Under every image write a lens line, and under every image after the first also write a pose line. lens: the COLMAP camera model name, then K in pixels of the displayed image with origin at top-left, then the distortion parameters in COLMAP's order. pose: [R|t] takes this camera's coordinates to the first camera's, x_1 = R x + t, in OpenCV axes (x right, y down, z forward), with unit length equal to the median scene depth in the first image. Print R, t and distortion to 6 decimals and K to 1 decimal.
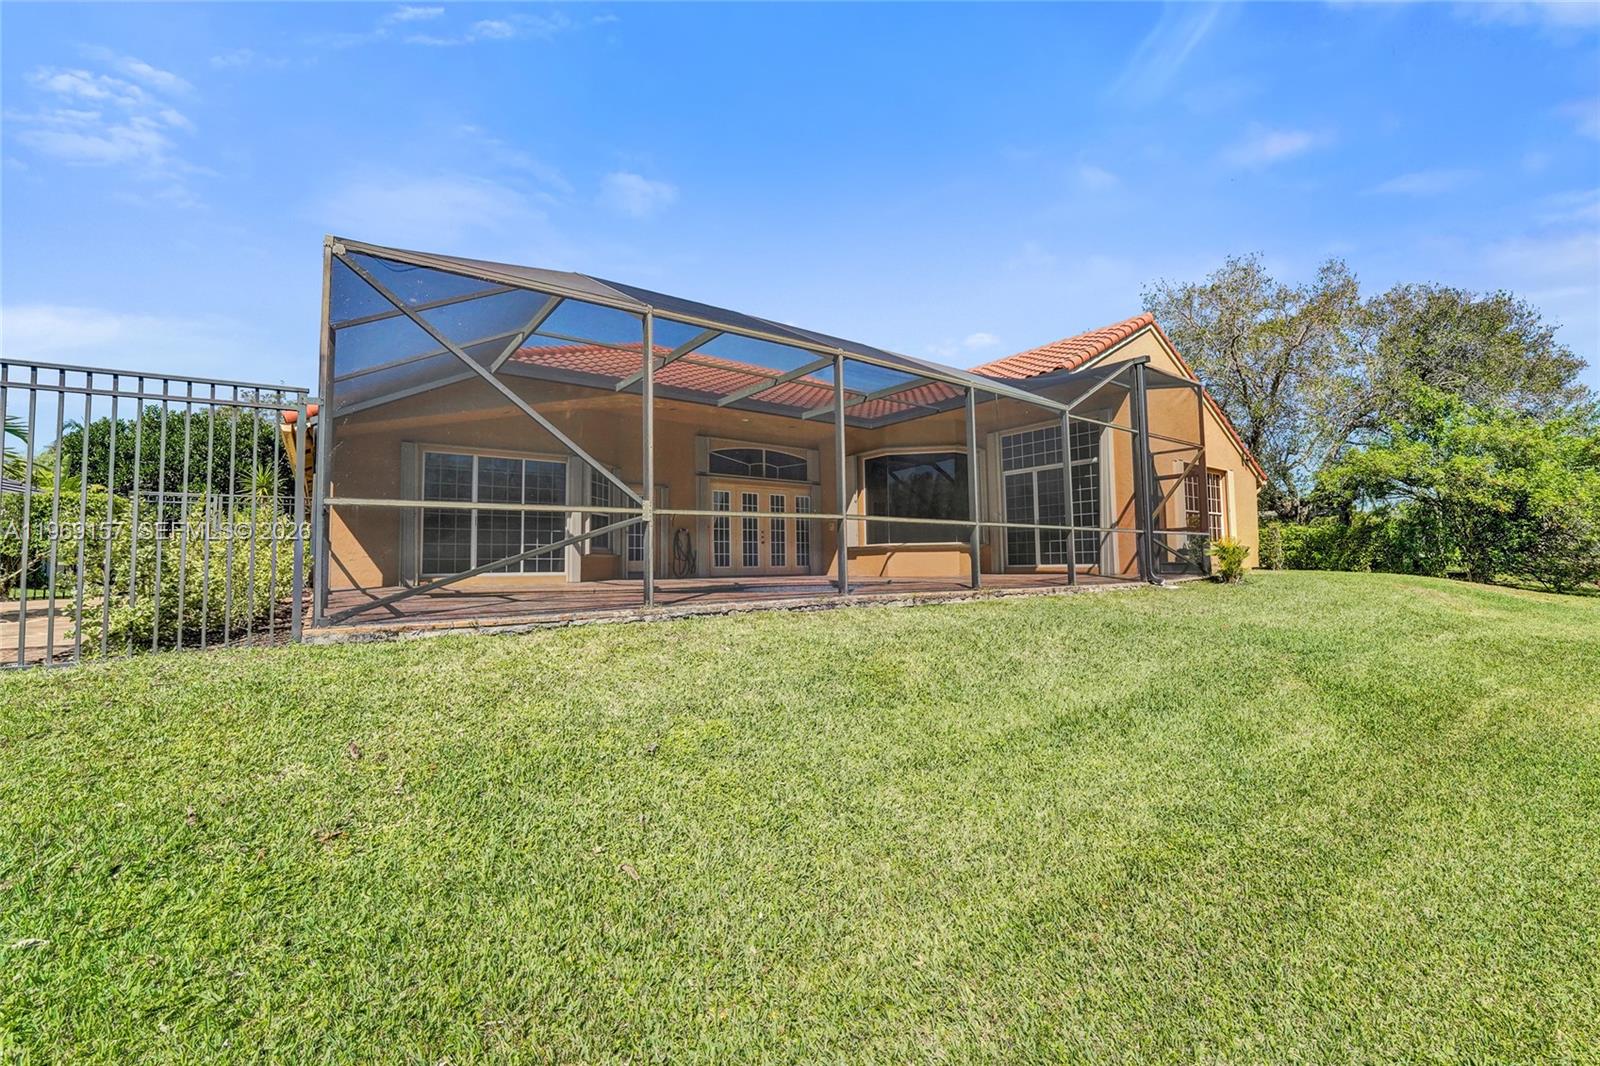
lens RADIAL K [[648.0, 0, 800.0], [0, 648.0, 533.0], [0, 0, 1]] dist [-0.026587, 0.000130]
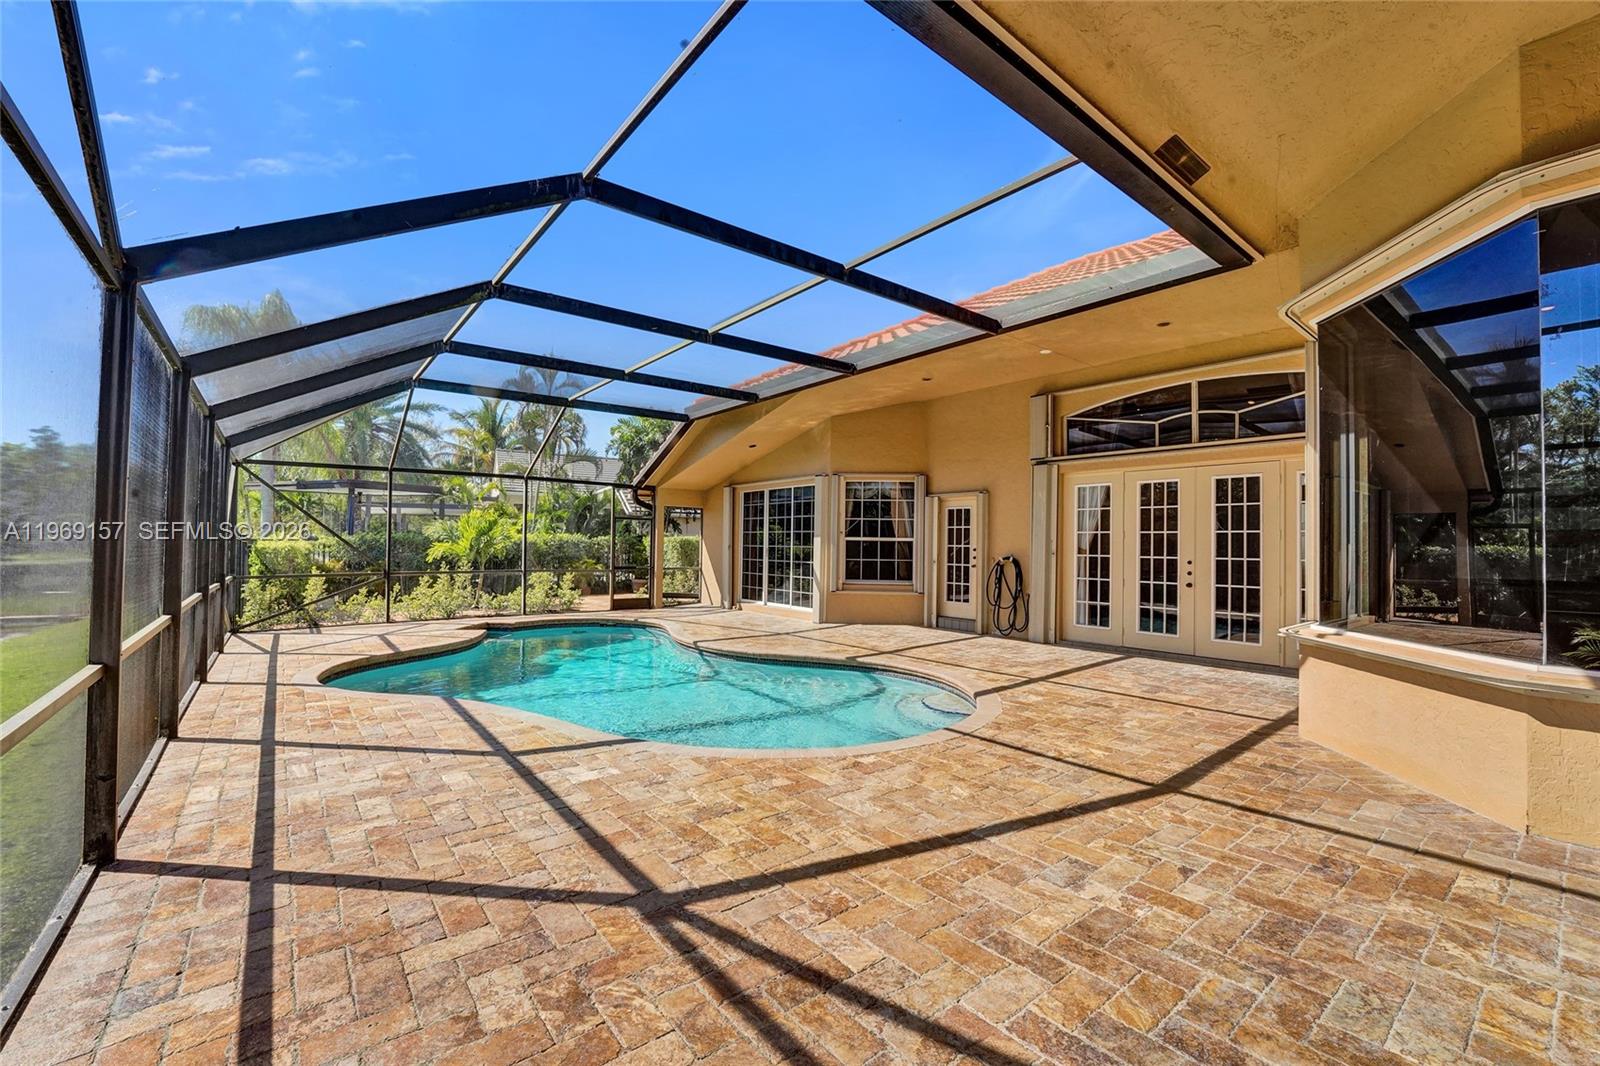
lens RADIAL K [[659.3, 0, 785.7], [0, 659.3, 527.0], [0, 0, 1]] dist [-0.026377, 0.000892]
pose [[0.047104, -0.015410, -0.998771, 0.410068], [0.032854, 0.999364, -0.013870, -0.030963], [0.998350, -0.032160, 0.047580, 0.727567]]
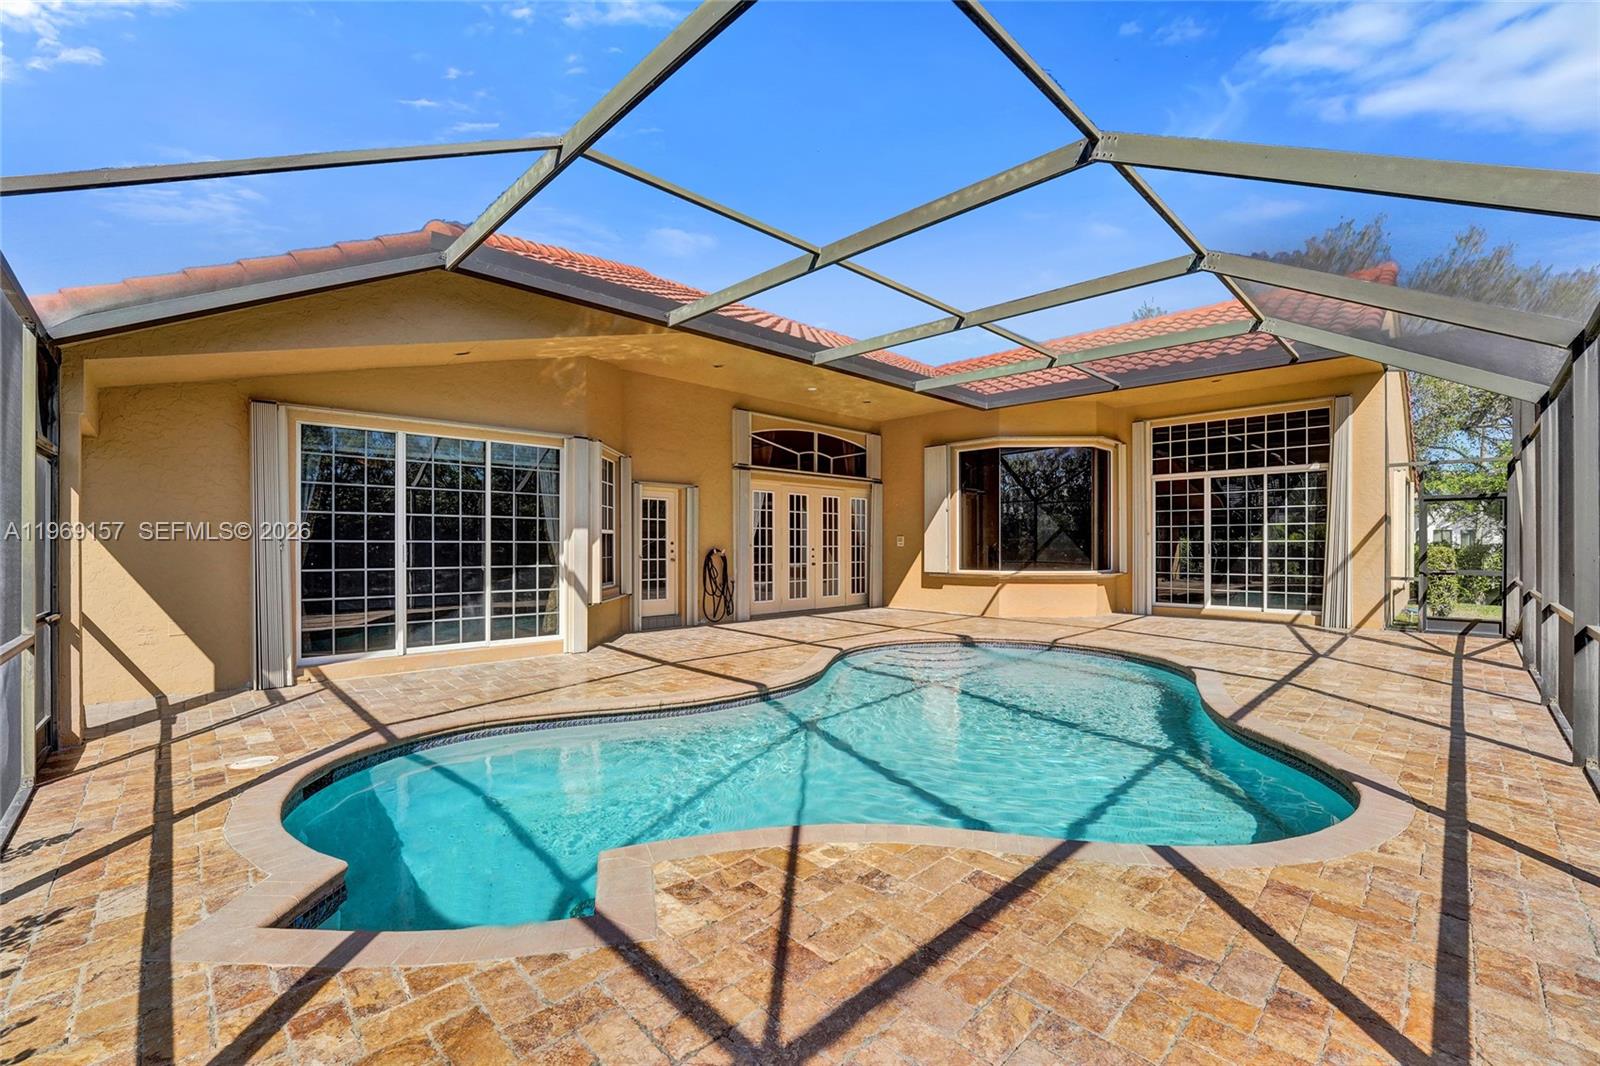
lens RADIAL K [[659.3, 0, 785.7], [0, 659.3, 527.0], [0, 0, 1]] dist [-0.026377, 0.000892]
pose [[0.990910, 0.016770, 0.133477, -0.193009], [-0.019840, 0.999567, 0.021709, -0.042825], [-0.133055, -0.024159, 0.990814, 0.307270]]
